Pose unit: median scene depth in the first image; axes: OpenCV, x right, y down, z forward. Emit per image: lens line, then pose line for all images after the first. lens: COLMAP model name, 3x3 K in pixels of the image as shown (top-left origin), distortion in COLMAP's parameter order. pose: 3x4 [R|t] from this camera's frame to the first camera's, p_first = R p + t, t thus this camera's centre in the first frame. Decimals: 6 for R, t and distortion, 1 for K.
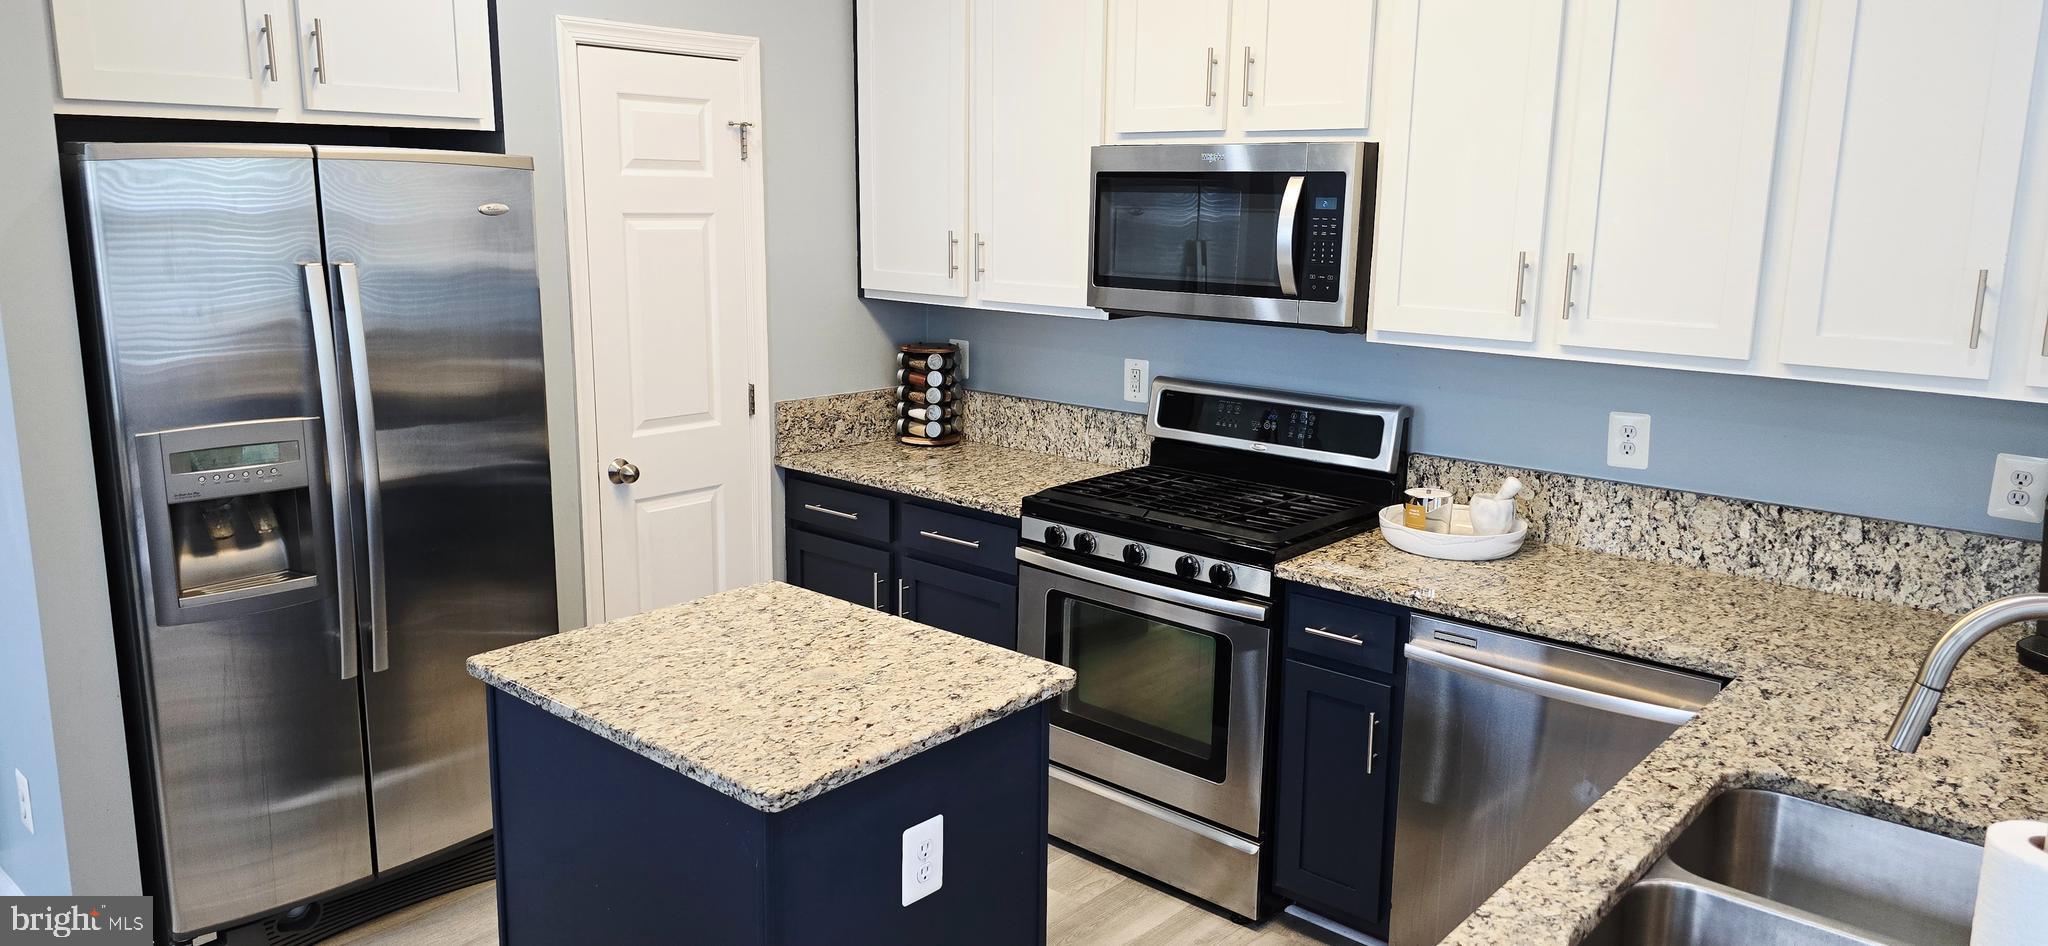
lens RADIAL K [[1377.0, 0, 1026.8], [0, 1377.0, 453.0], [0, 0, 1]] dist [0.047813, -0.029602]
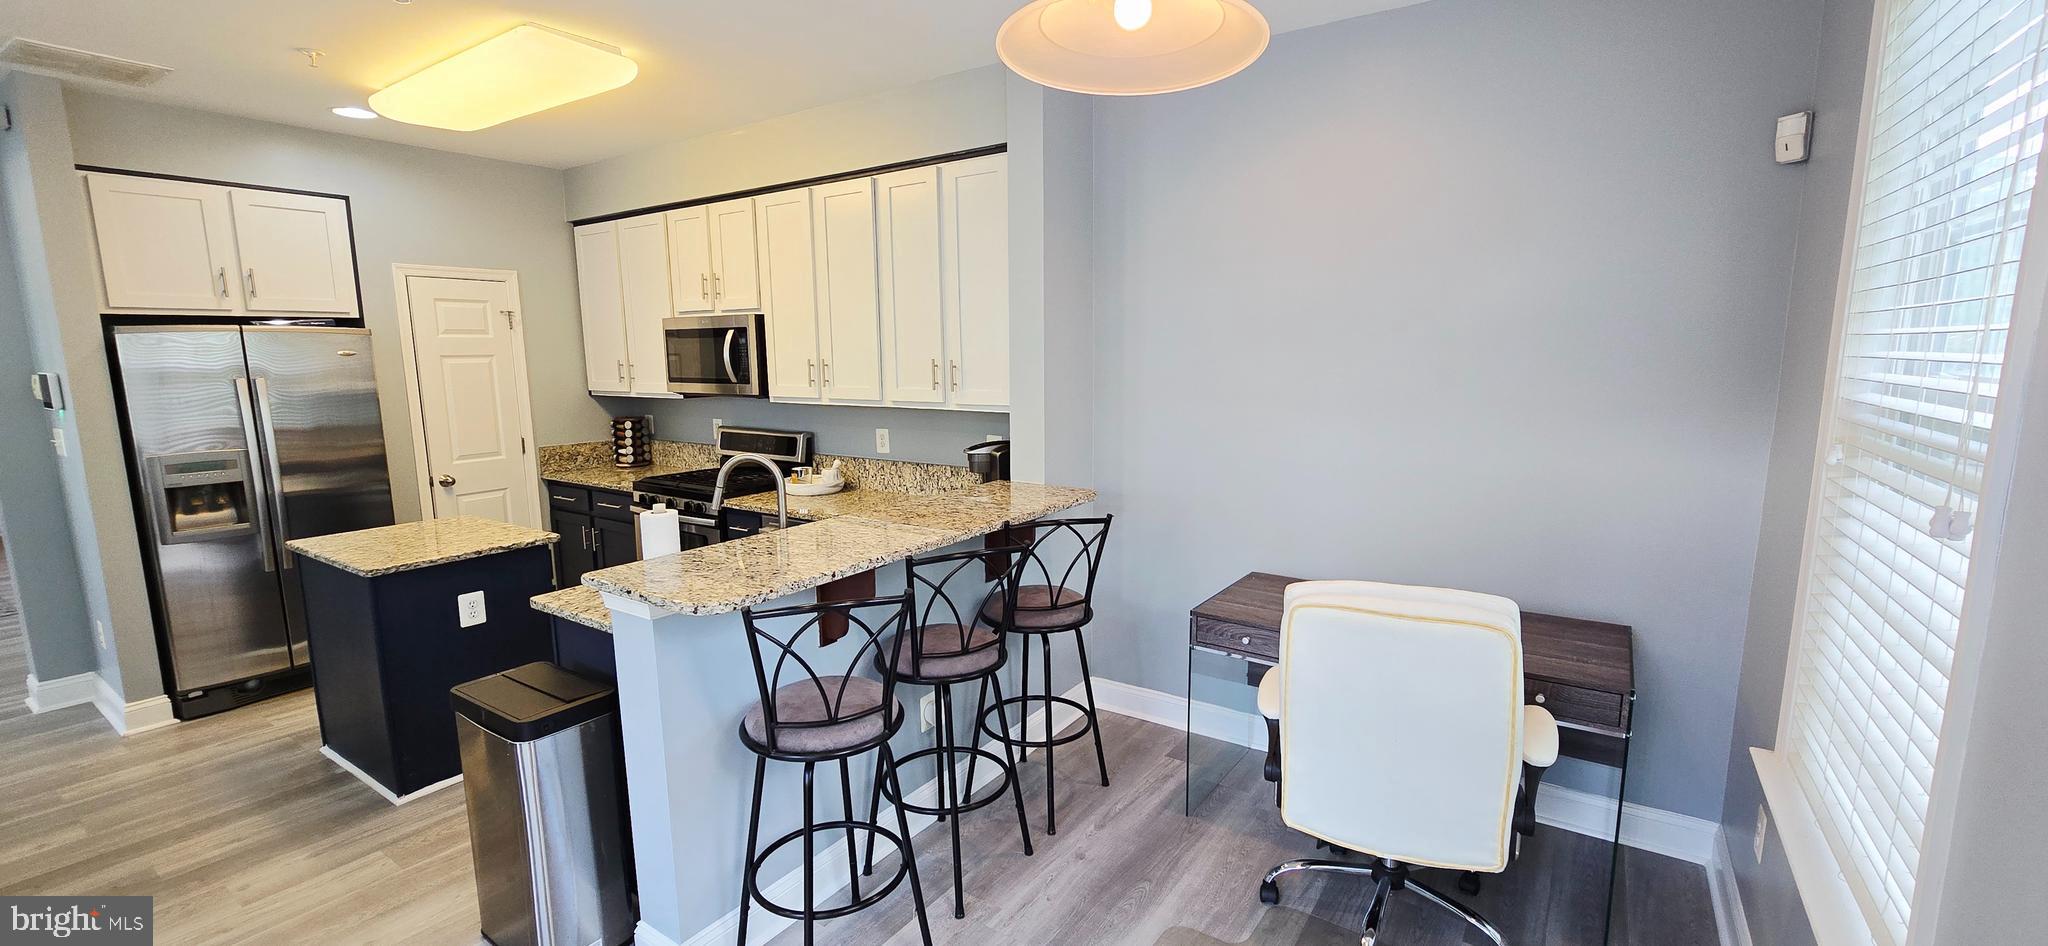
lens RADIAL K [[844.4, 0, 1021.0], [0, 844.4, 478.4], [0, 0, 1]] dist [-0.002835, 0.001290]
pose [[0.993129, -0.041479, 0.109425, 0.517693], [0.045407, 0.998402, -0.033653, 0.112739], [-0.107854, 0.038390, 0.993425, -0.416318]]
